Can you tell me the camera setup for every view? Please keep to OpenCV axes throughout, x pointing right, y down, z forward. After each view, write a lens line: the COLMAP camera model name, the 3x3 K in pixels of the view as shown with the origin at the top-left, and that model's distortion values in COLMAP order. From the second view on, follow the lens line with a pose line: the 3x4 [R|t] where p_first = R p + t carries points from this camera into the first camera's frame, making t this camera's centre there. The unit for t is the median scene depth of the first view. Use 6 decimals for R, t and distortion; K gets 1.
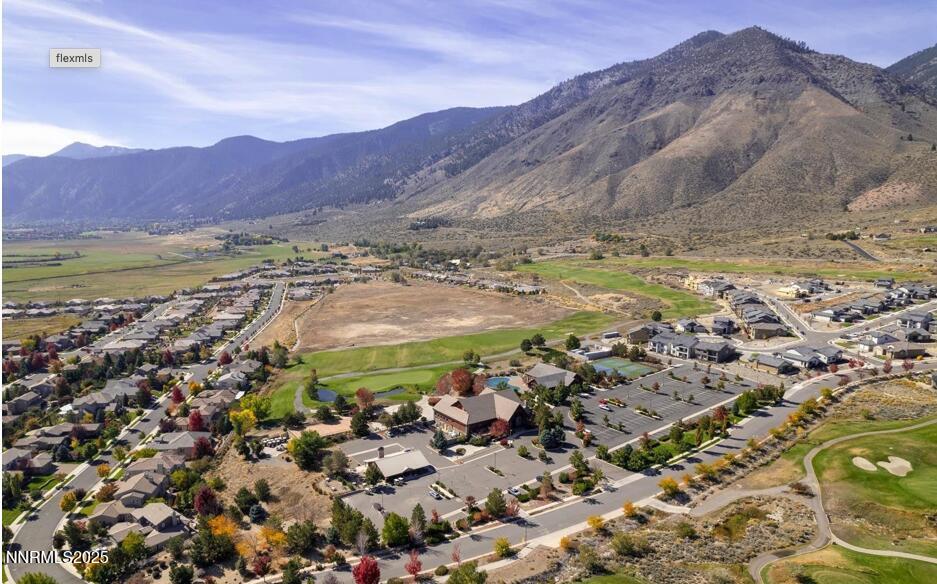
lens RADIAL K [[646.4, 0, 468.5], [0, 646.4, 292.0], [0, 0, 1]] dist [-0.101010, 0.121289]
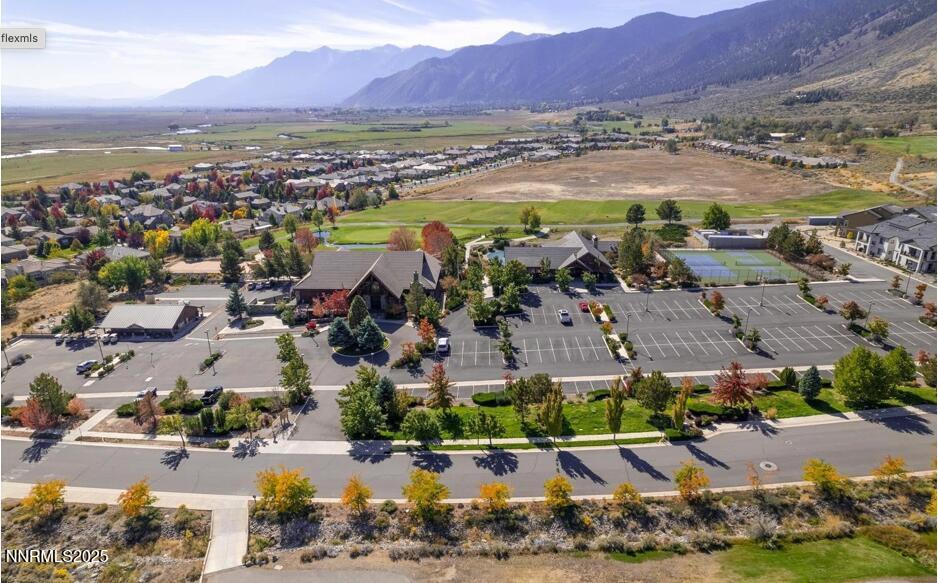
lens RADIAL K [[647.1, 0, 469.0], [0, 647.1, 291.5], [0, 0, 1]] dist [-0.101010, 0.121289]
pose [[0.781113, 0.175997, -0.599072, 0.092916], [-0.084039, 0.980356, 0.178436, 0.016400], [0.618708, -0.089033, 0.780560, 0.117849]]
